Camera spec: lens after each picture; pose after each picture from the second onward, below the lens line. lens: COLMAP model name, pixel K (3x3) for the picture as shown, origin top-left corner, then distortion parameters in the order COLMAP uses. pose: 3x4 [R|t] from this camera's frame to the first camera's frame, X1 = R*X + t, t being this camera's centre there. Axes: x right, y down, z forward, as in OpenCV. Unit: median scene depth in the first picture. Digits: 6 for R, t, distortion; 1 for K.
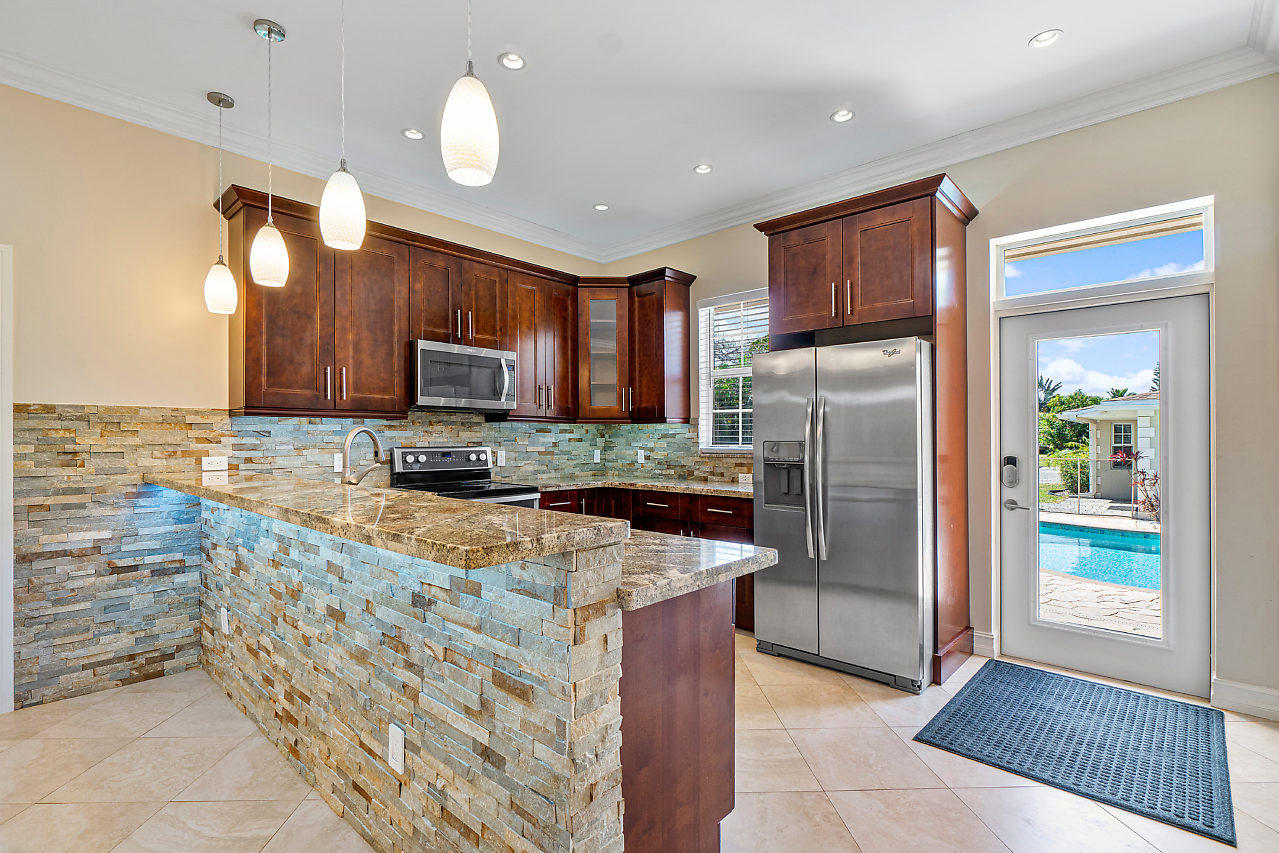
lens RADIAL K [[603.6, 0, 637.1], [0, 603.6, 440.7], [0, 0, 1]] dist [-0.000728, -0.000194]
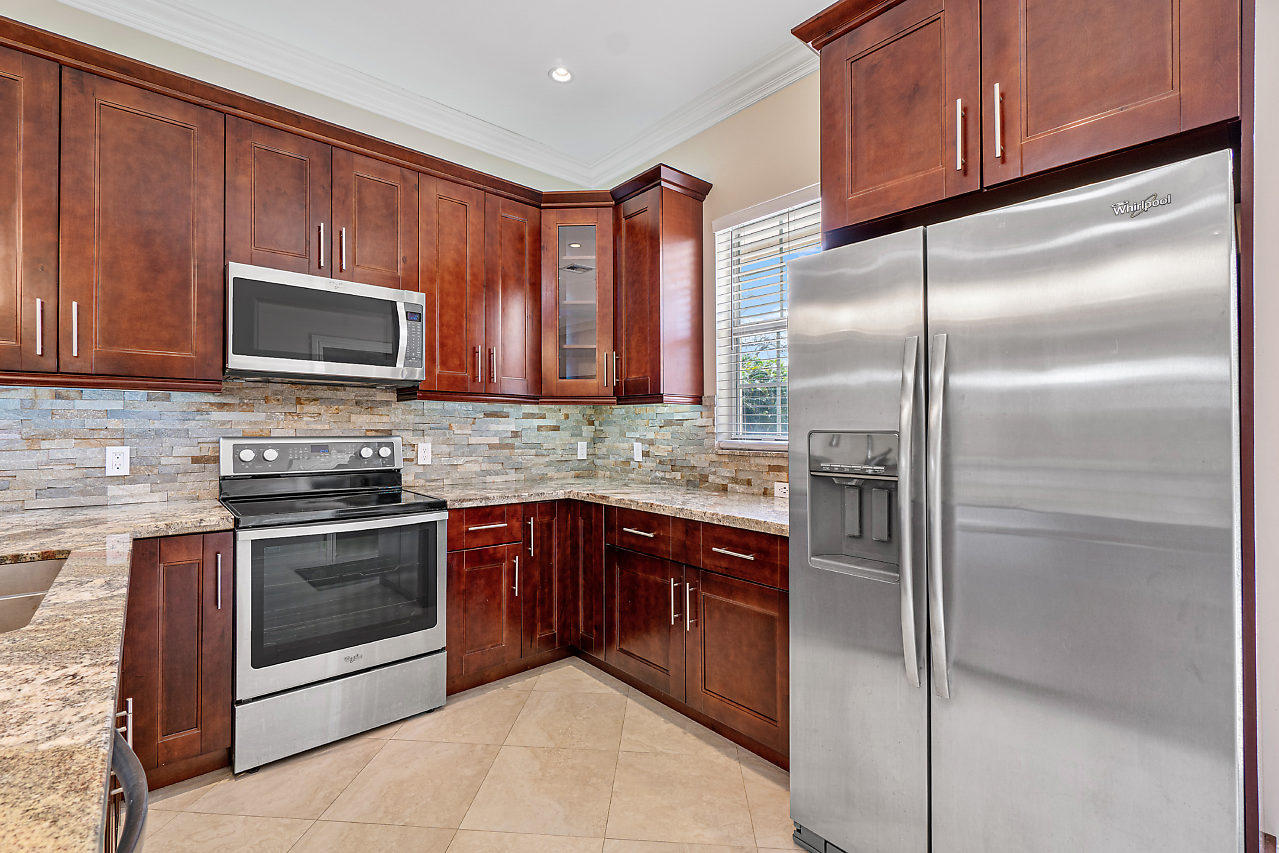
lens RADIAL K [[547.1, 0, 637.4], [0, 547.1, 423.6], [0, 0, 1]] dist [-0.003574, -0.000209]
pose [[0.992423, 0.004518, -0.122788, 0.096515], [-0.005992, 0.999914, -0.011634, 0.000488], [0.122725, 0.012282, 0.992365, 0.413824]]
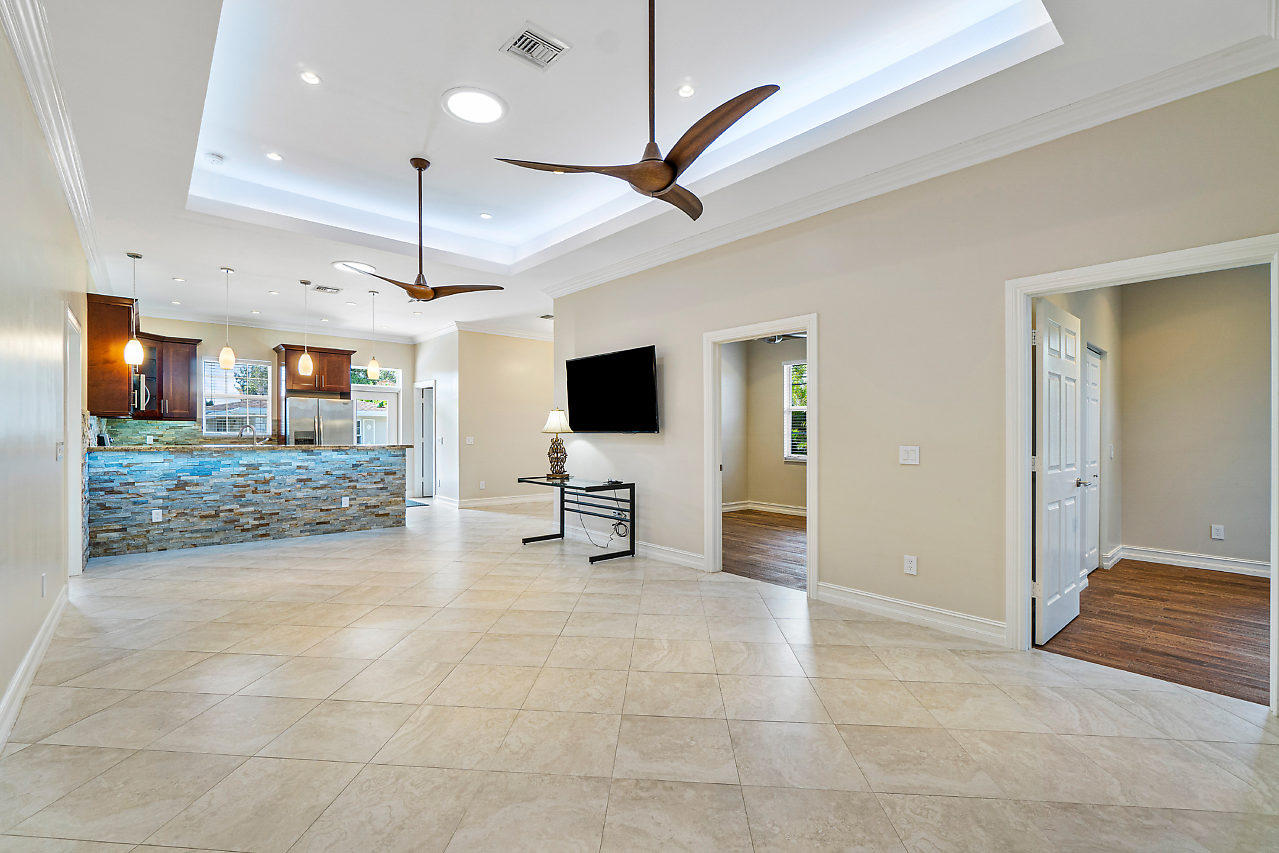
lens RADIAL K [[552.8, 0, 631.0], [0, 552.8, 425.7], [0, 0, 1]] dist [0.000381, 0.000311]
pose [[0.119445, 0.005207, 0.992827, -1.533535], [-0.000264, 0.999986, -0.005212, -0.005988], [-0.992841, 0.000360, 0.119445, -0.565786]]
